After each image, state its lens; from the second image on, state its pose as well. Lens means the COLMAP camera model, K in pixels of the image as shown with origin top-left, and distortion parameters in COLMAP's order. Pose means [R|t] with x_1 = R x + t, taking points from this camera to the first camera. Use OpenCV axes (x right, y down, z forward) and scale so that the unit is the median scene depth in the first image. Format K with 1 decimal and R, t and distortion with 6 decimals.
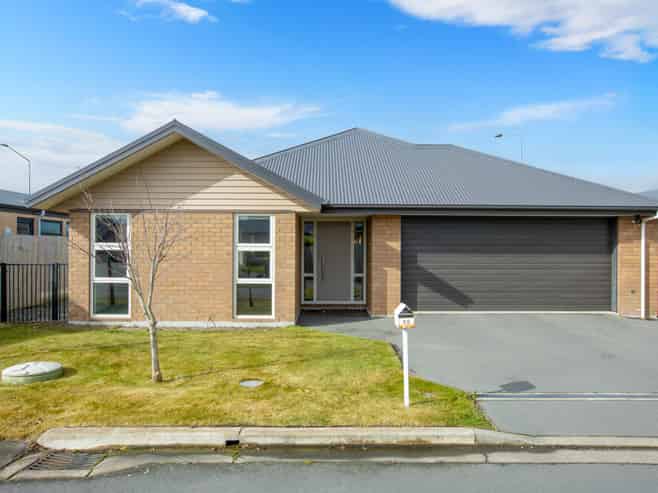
lens RADIAL K [[455.6, 0, 328.5], [0, 455.6, 252.7], [0, 0, 1]] dist [0.005300, 0.008958]
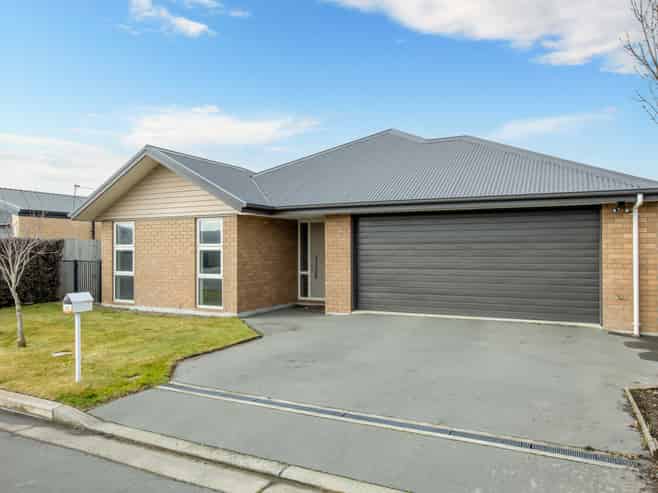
lens RADIAL K [[429.5, 0, 329.0], [0, 429.5, 241.9], [0, 0, 1]] dist [0.001151, 0.003423]
pose [[0.904068, -0.014159, -0.427154, 0.580844], [0.001740, 0.999565, -0.029448, 0.007991], [0.427385, 0.025880, 0.903699, 0.136457]]
